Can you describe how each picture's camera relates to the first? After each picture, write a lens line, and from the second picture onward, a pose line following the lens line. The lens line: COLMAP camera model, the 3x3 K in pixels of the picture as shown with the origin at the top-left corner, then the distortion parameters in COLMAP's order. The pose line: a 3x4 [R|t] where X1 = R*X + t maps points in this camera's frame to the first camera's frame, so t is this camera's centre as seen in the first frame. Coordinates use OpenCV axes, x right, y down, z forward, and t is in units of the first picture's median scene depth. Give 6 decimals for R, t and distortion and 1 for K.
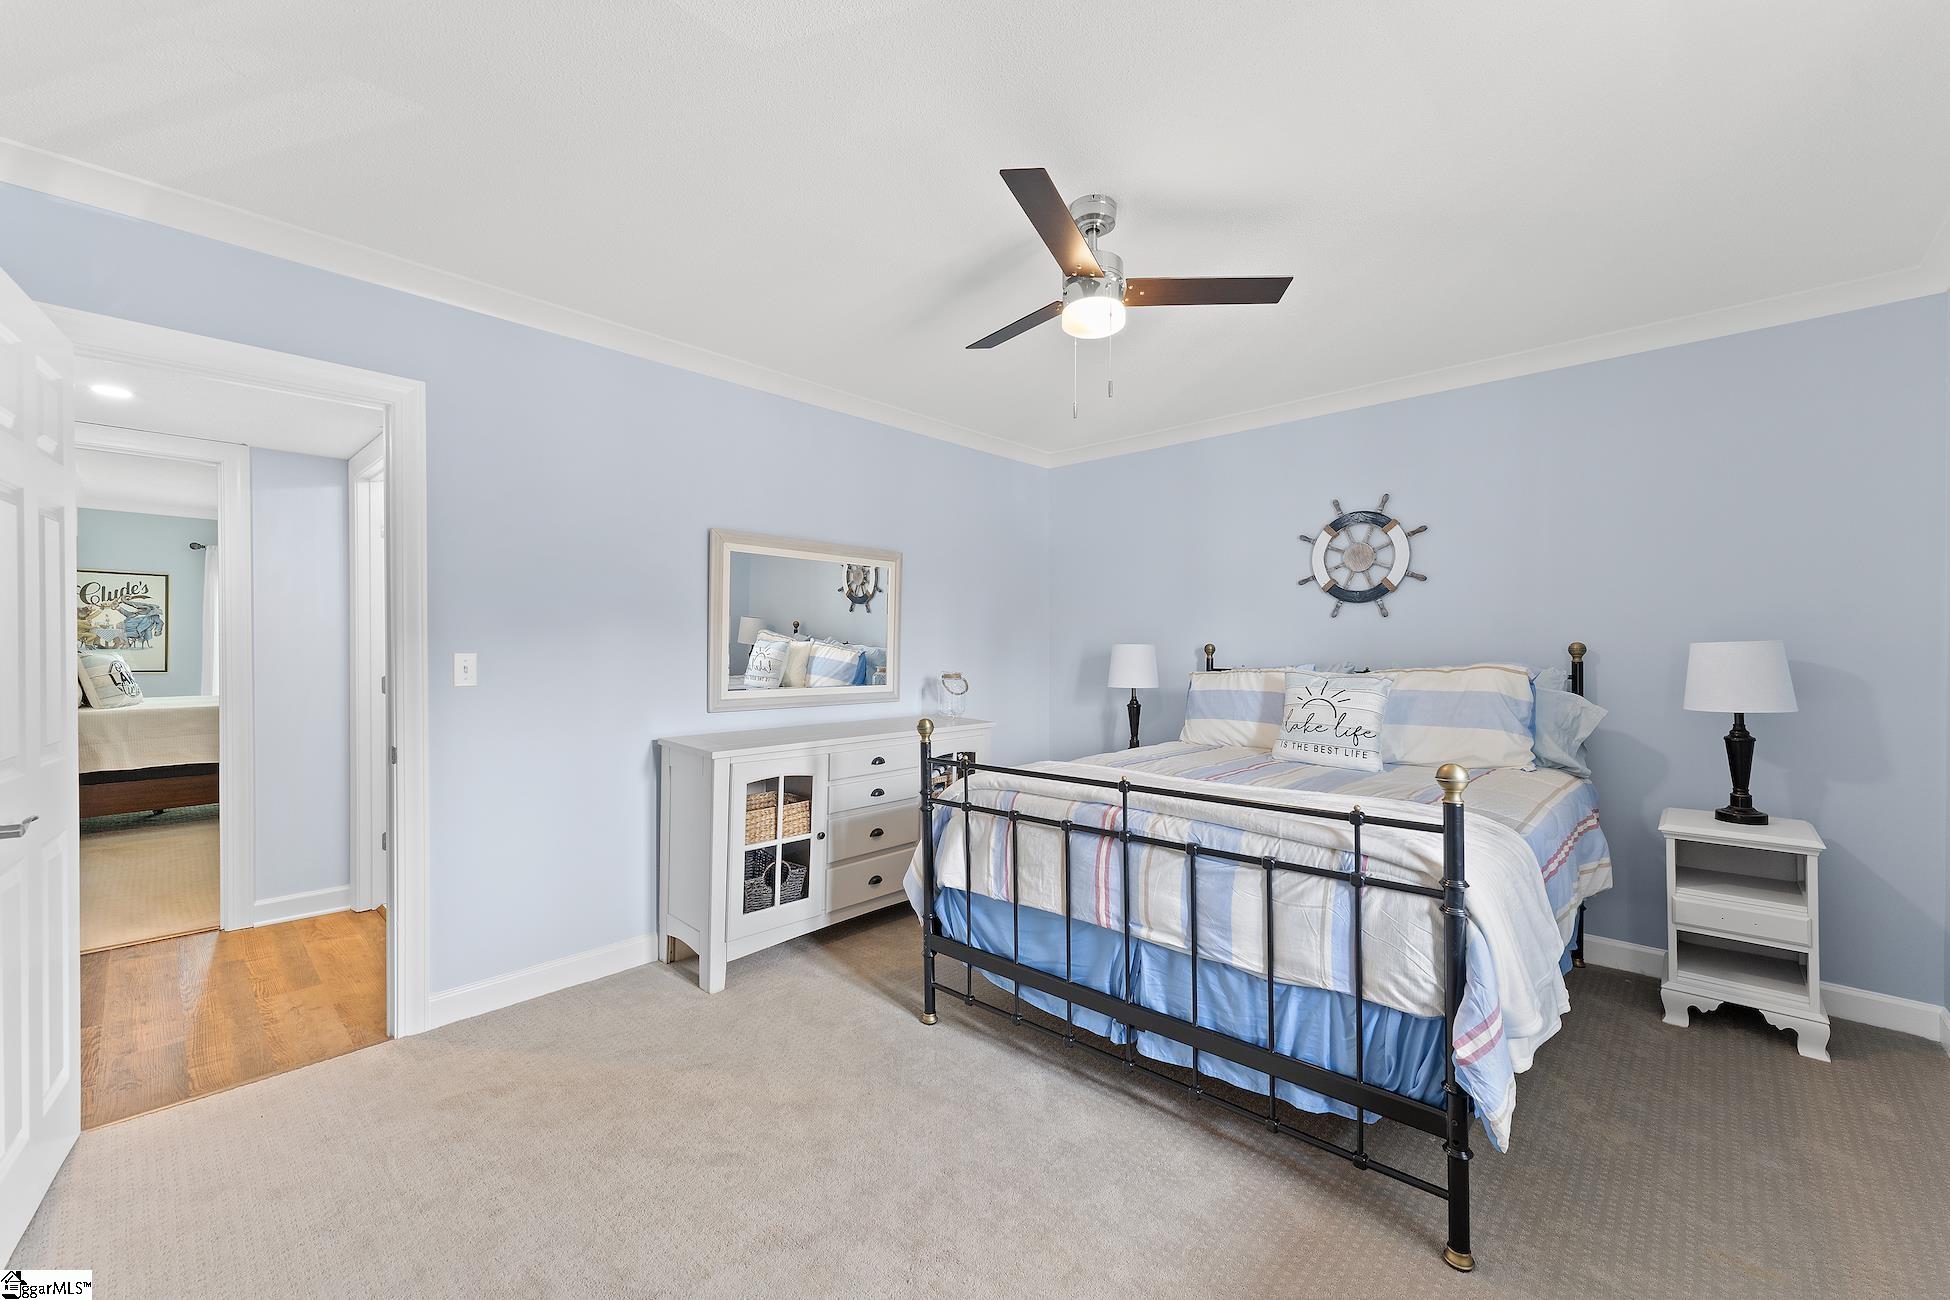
lens RADIAL K [[769.4, 0, 978.9], [0, 769.4, 644.9], [0, 0, 1]] dist [0.015593, 0.000289]
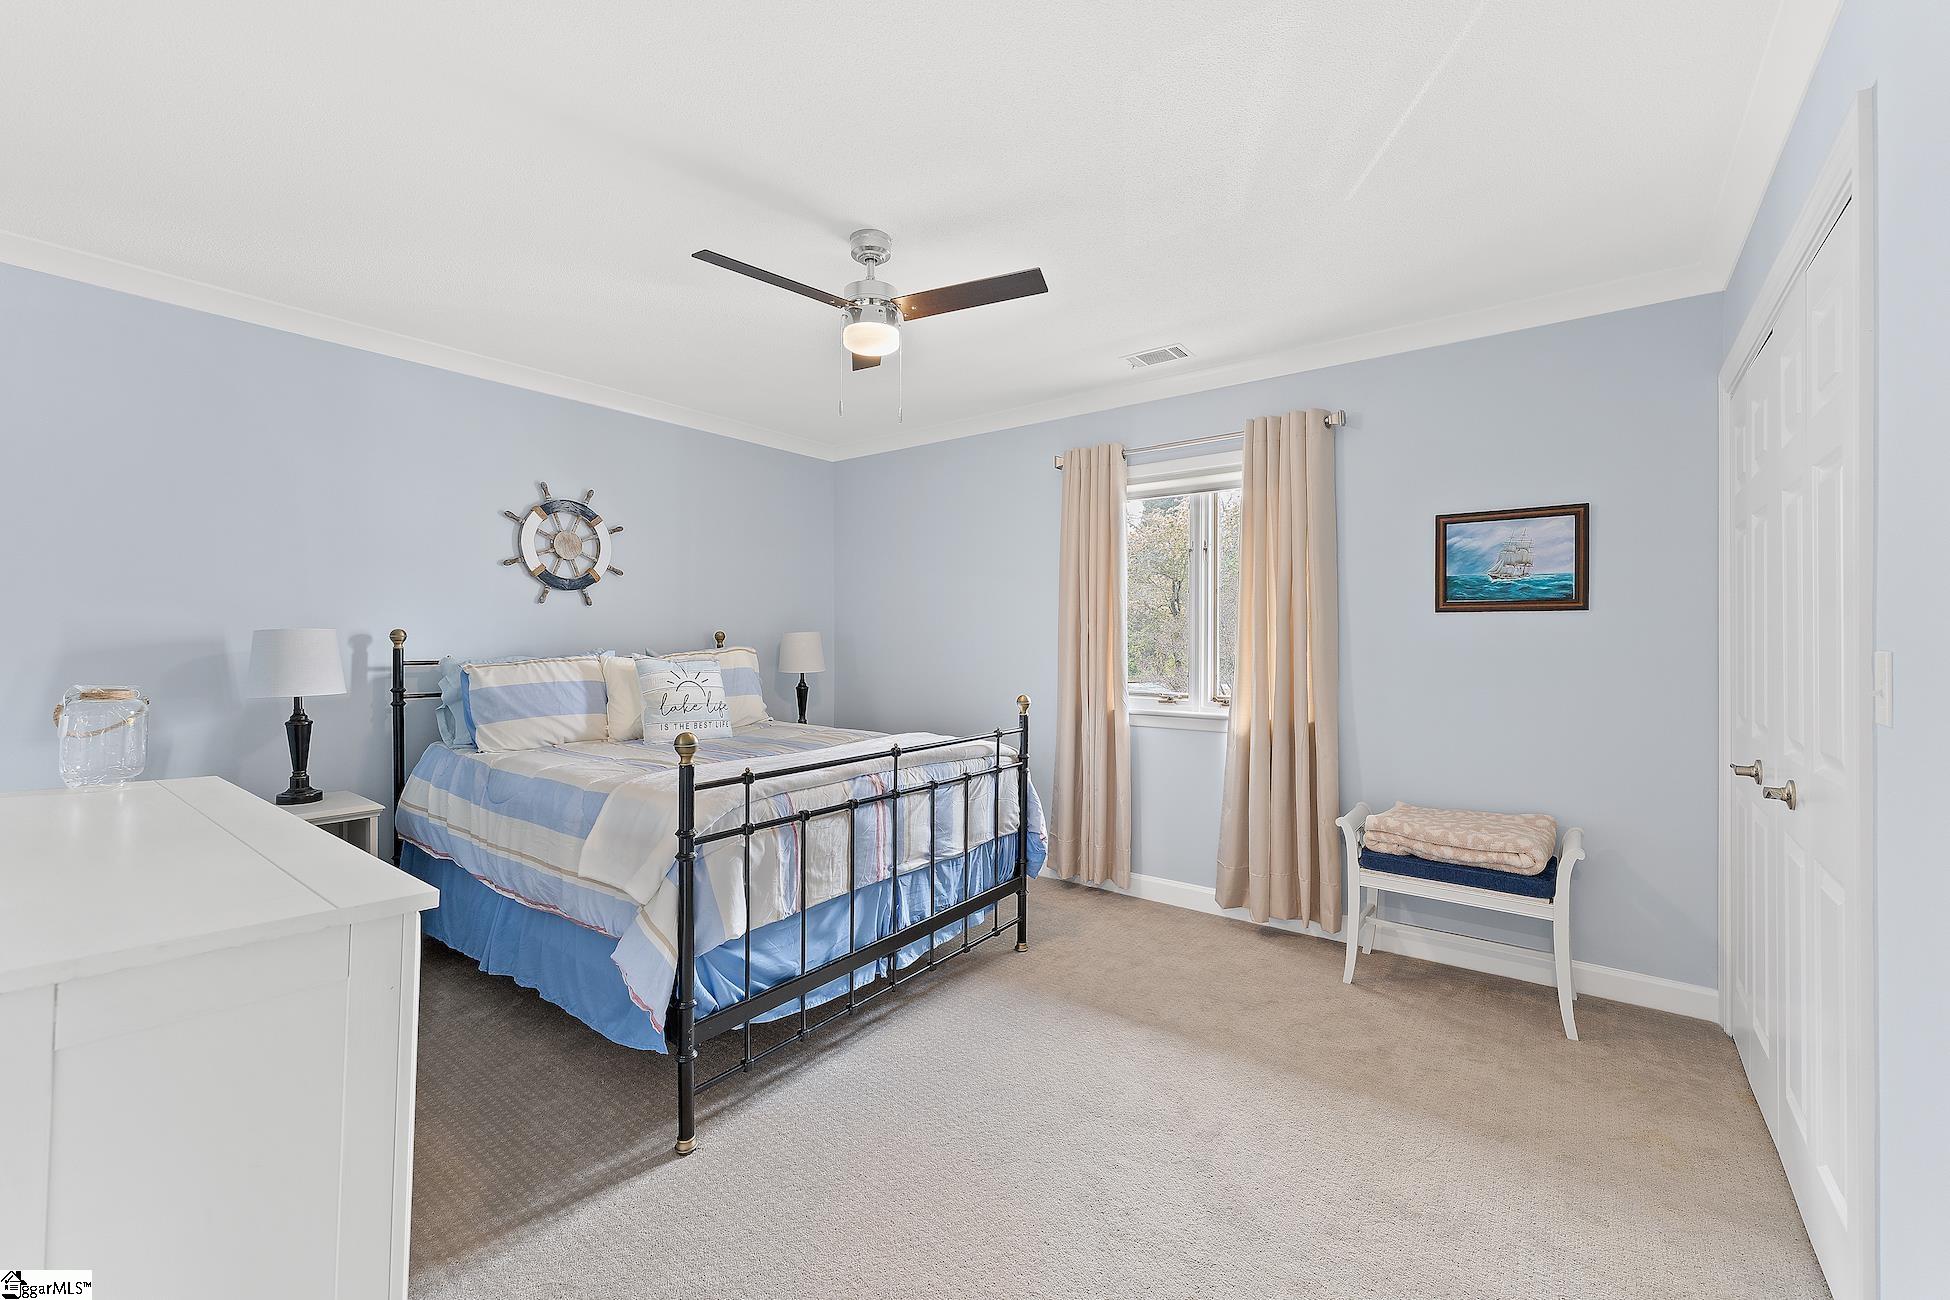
lens RADIAL K [[769.4, 0, 987.1], [0, 769.4, 644.9], [0, 0, 1]] dist [0.015593, 0.000289]
pose [[-0.094925, -0.004857, 0.995473, -0.863393], [-0.005449, 0.999976, 0.004360, 0.013292], [-0.995470, -0.005011, -0.094949, 0.845964]]
